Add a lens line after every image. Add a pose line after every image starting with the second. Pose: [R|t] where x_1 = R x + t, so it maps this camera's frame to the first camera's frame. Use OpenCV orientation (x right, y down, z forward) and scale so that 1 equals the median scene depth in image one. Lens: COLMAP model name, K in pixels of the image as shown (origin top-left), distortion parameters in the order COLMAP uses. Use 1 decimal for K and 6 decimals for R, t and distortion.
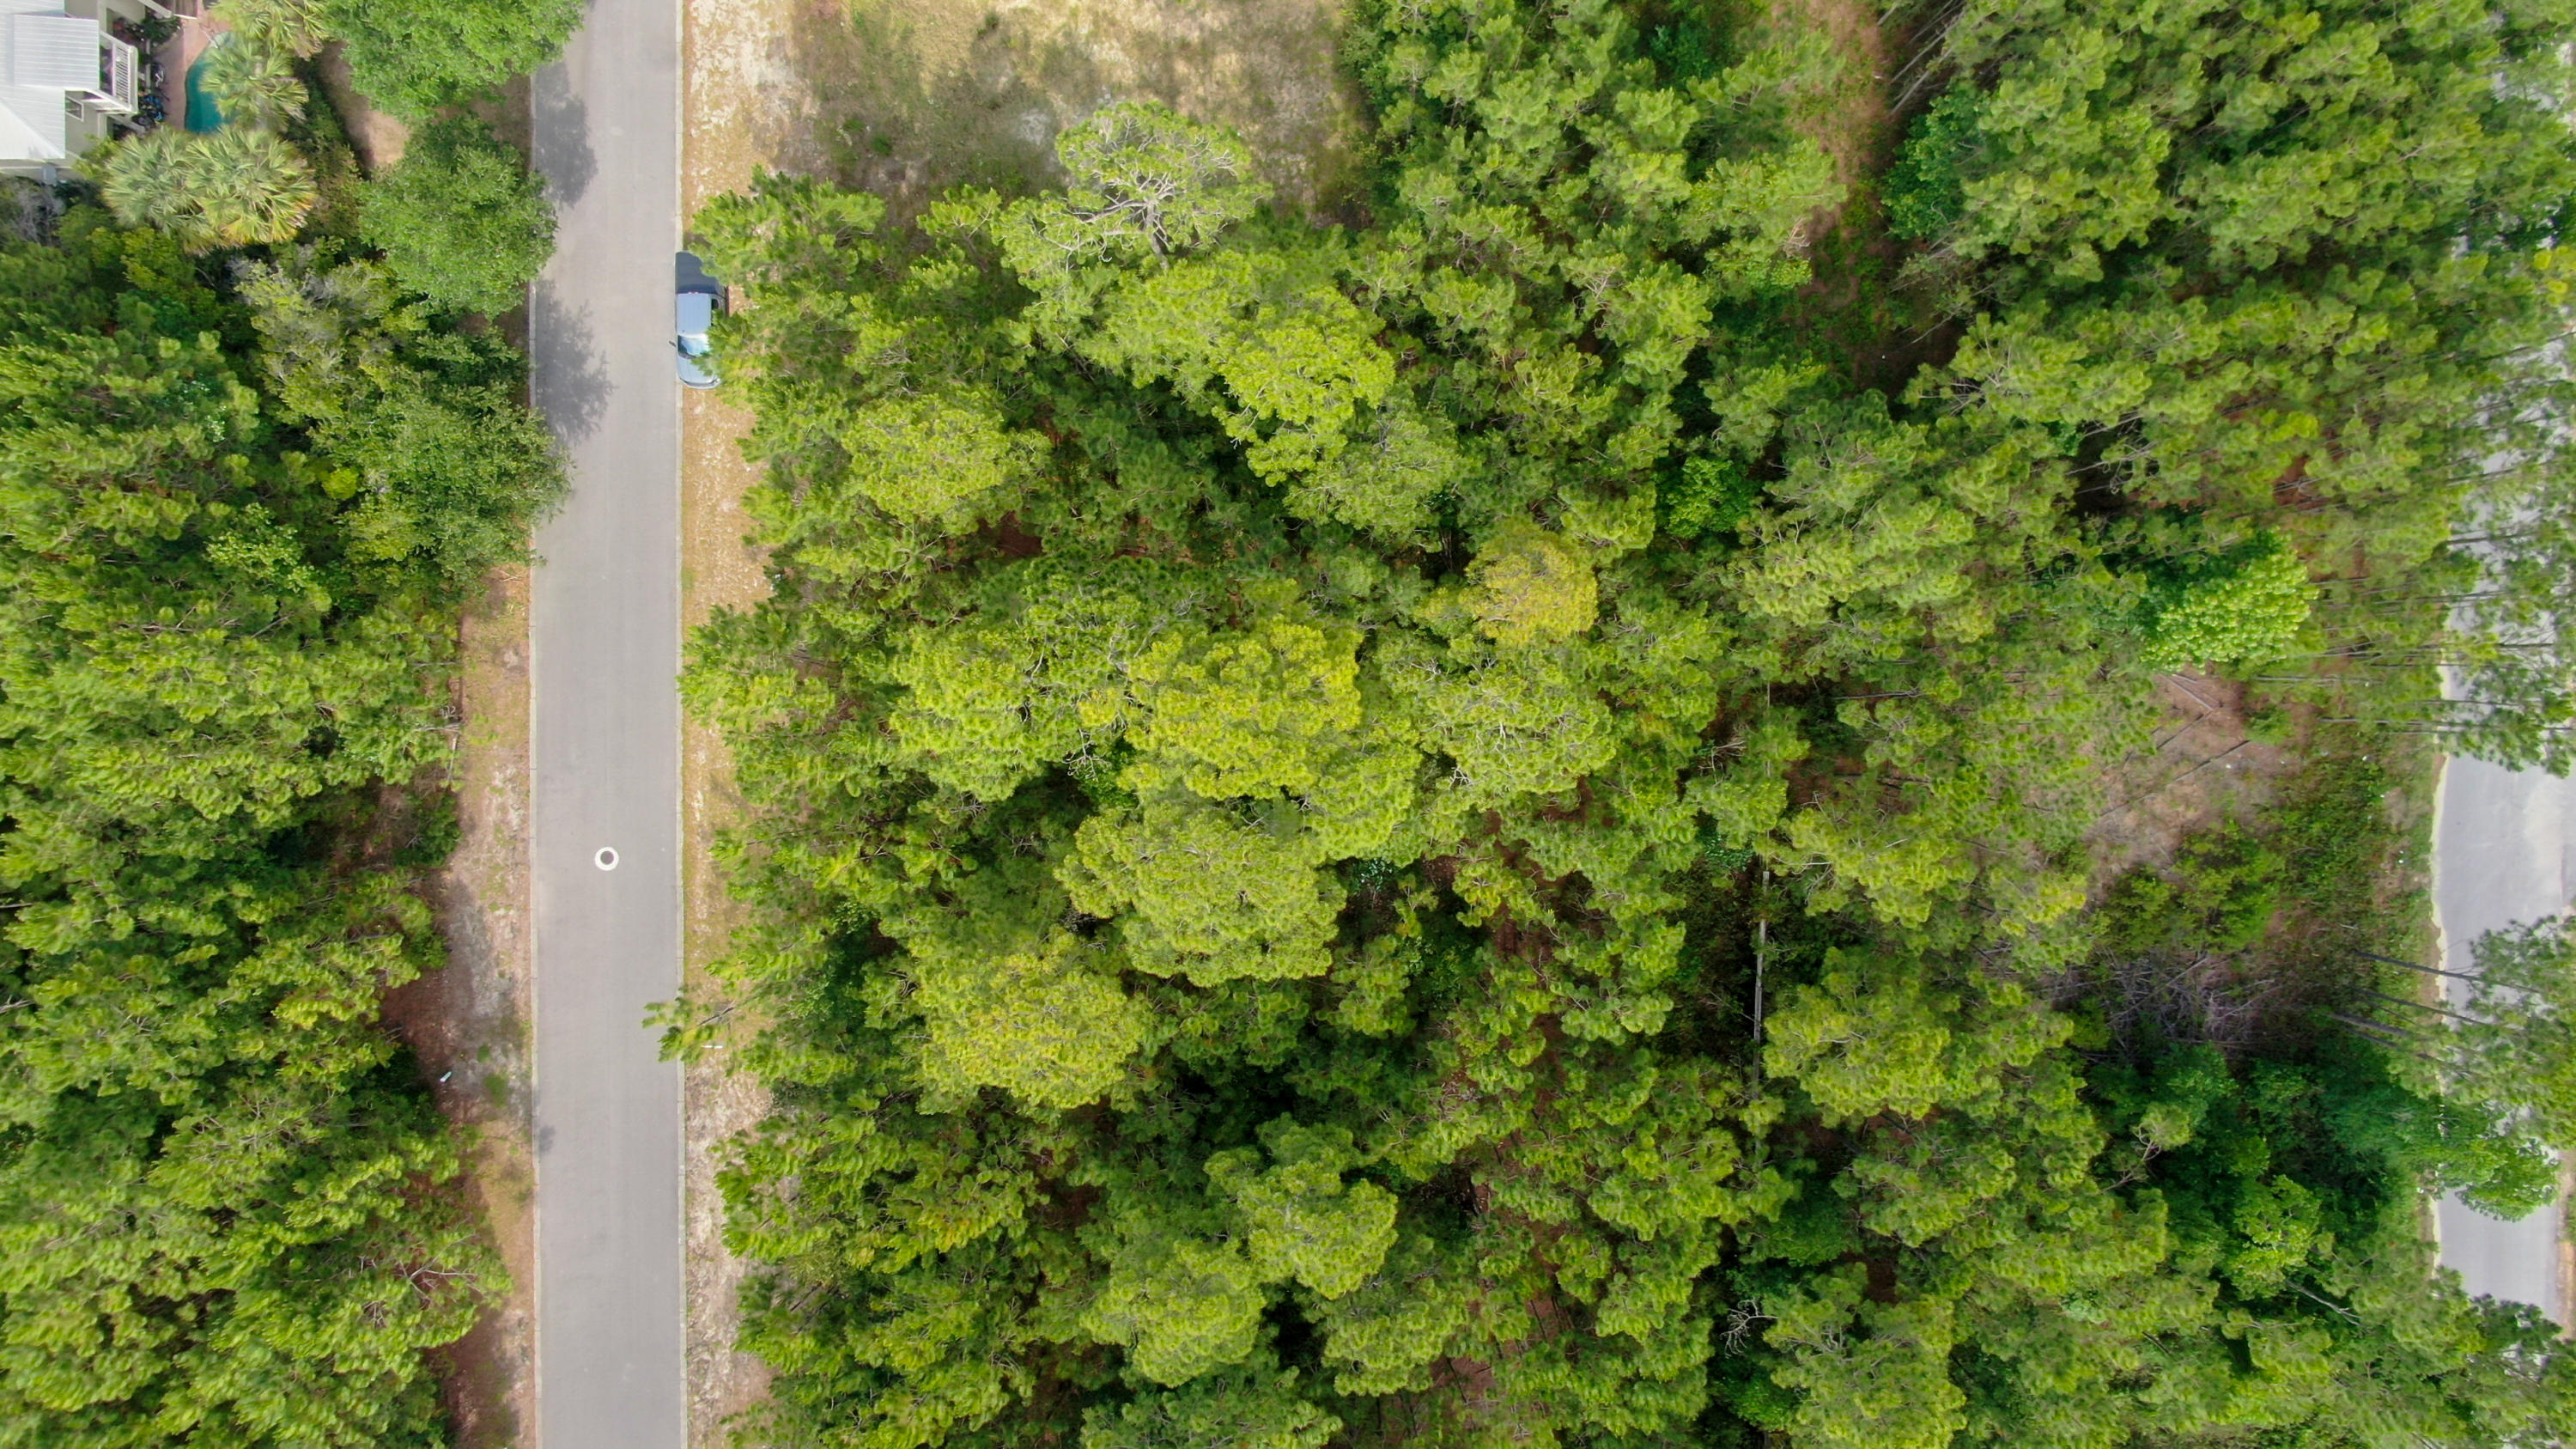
lens RADIAL K [[1859.7, 0, 1288.0], [0, 1859.7, 724.5], [0, 0, 1]] dist [0.005440, -0.001616]
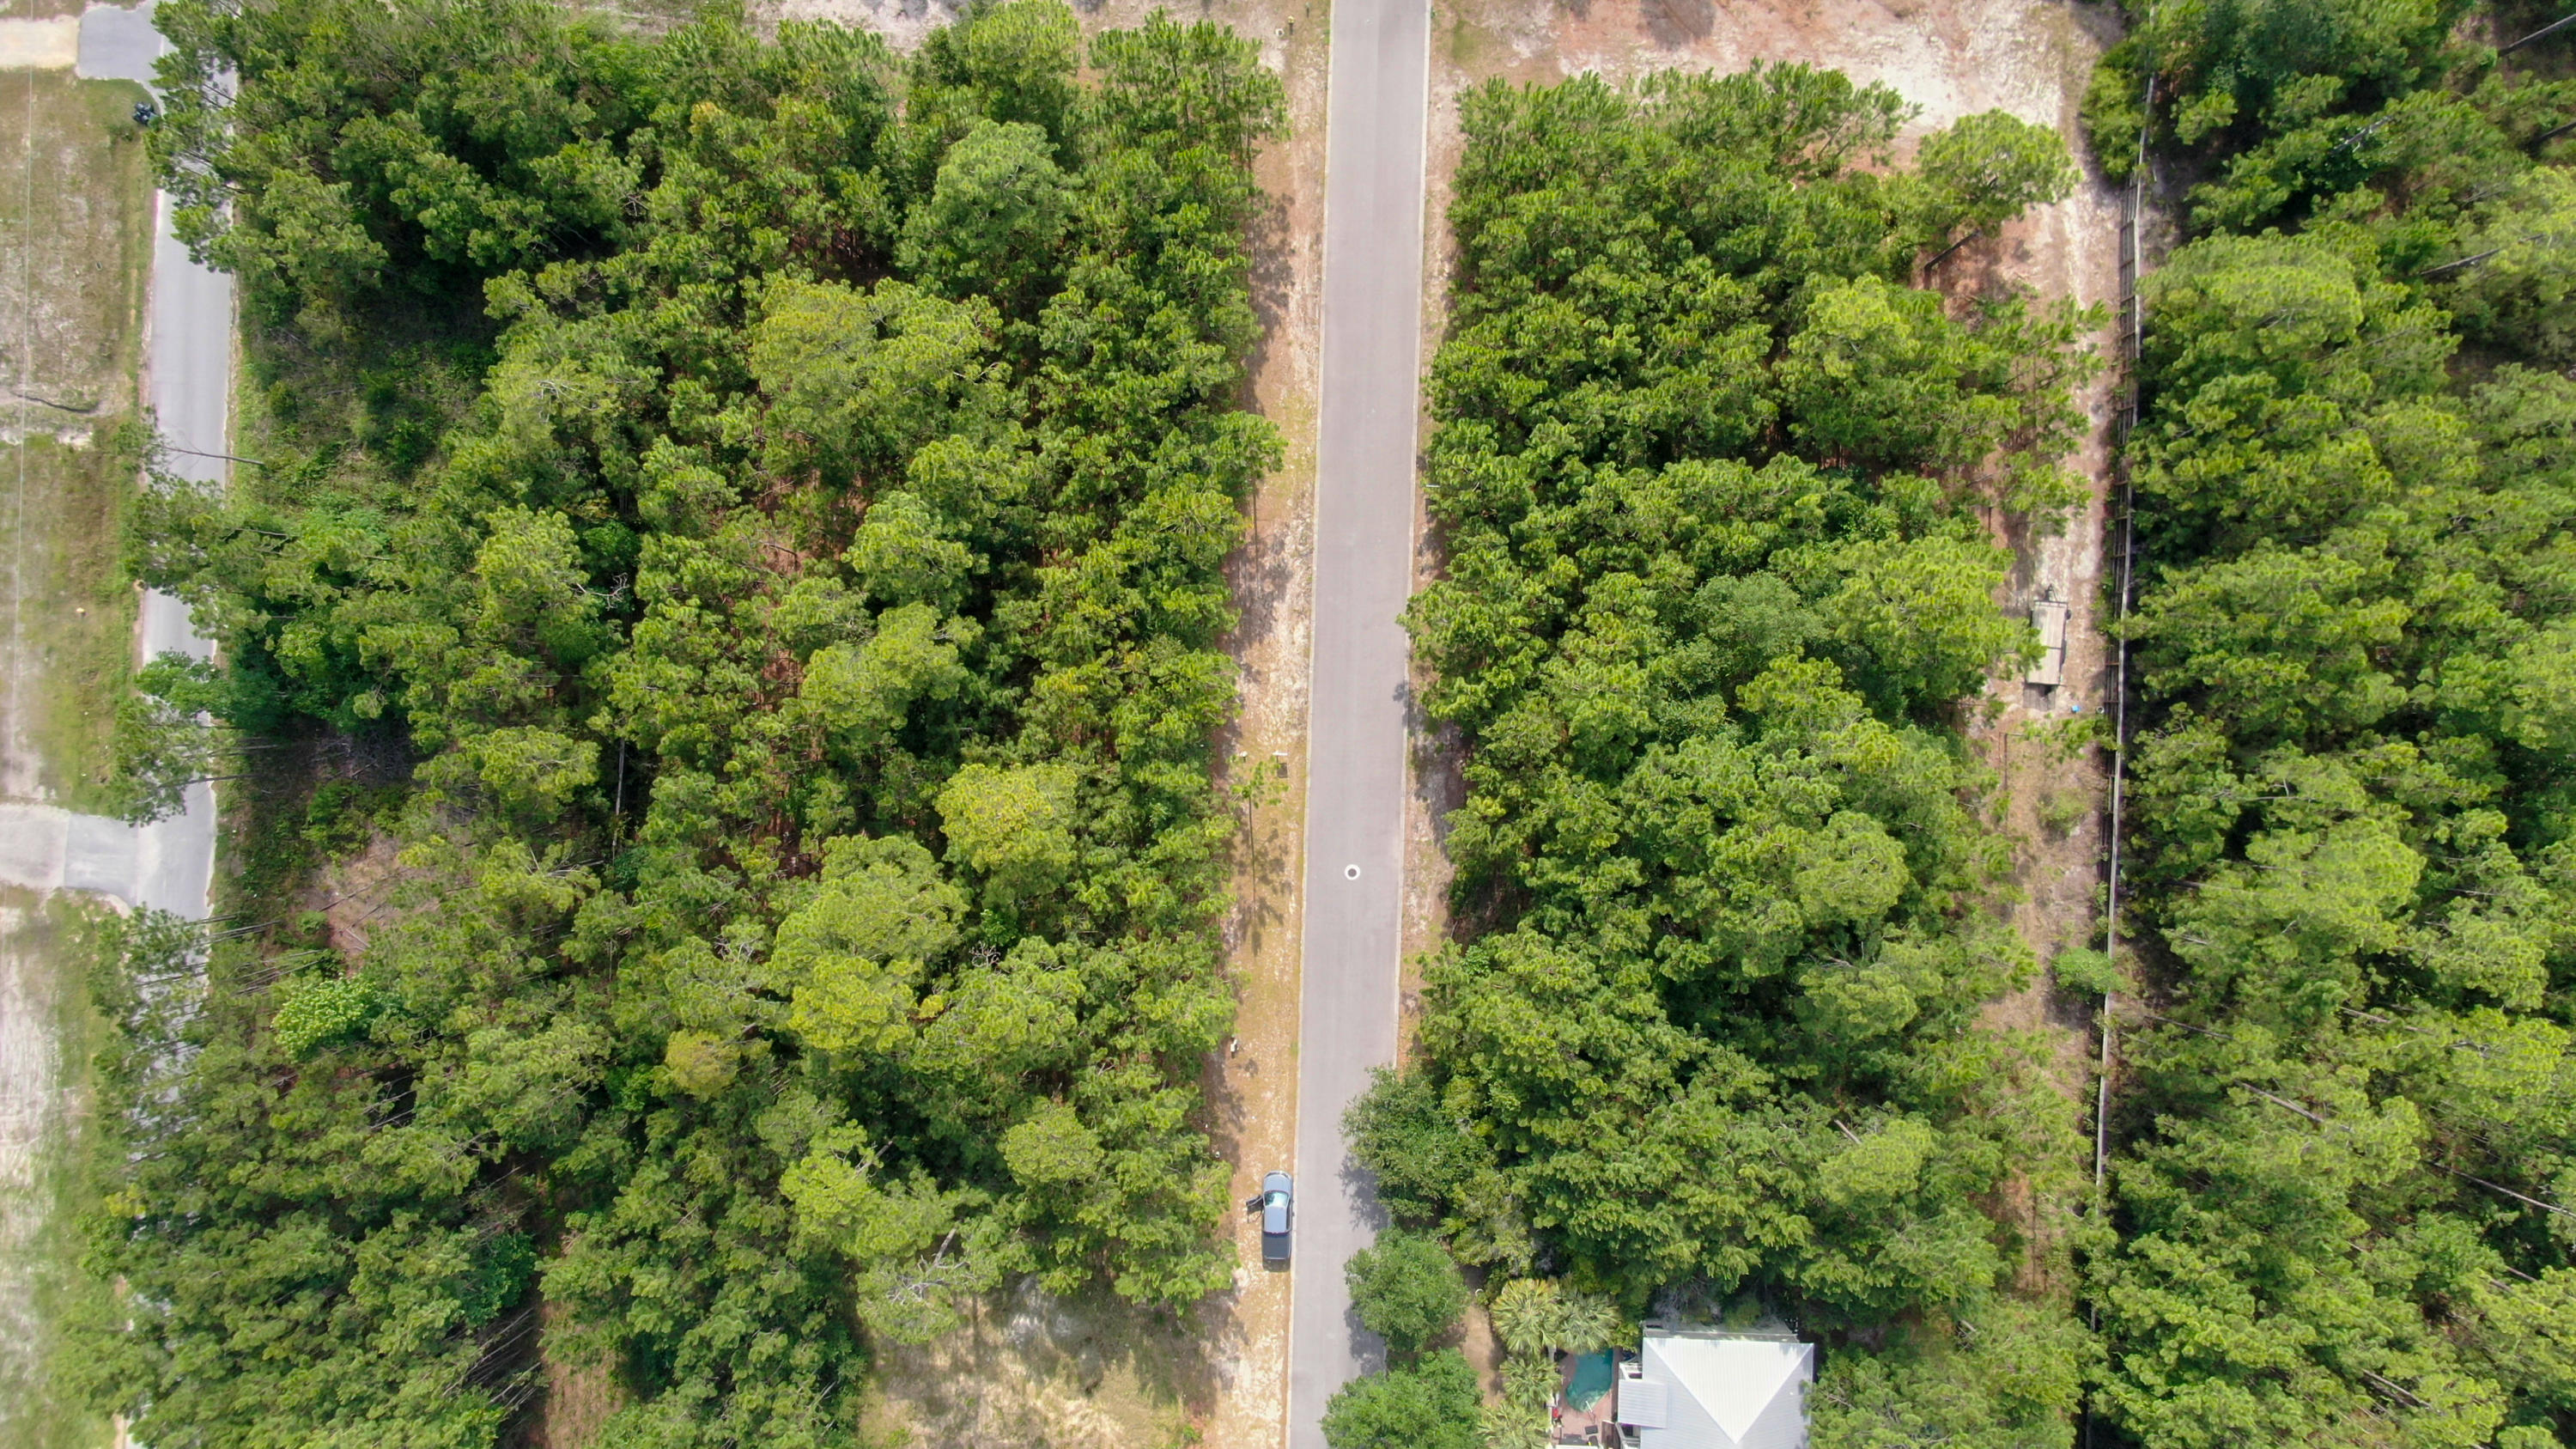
lens RADIAL K [[1859.7, 0, 1288.0], [0, 1859.7, 724.5], [0, 0, 1]] dist [0.005440, -0.001616]
pose [[-0.997569, -0.033443, 0.061129, -0.465484], [0.031536, -0.998994, -0.031895, 0.280918], [0.062134, -0.029890, 0.997620, -0.629382]]
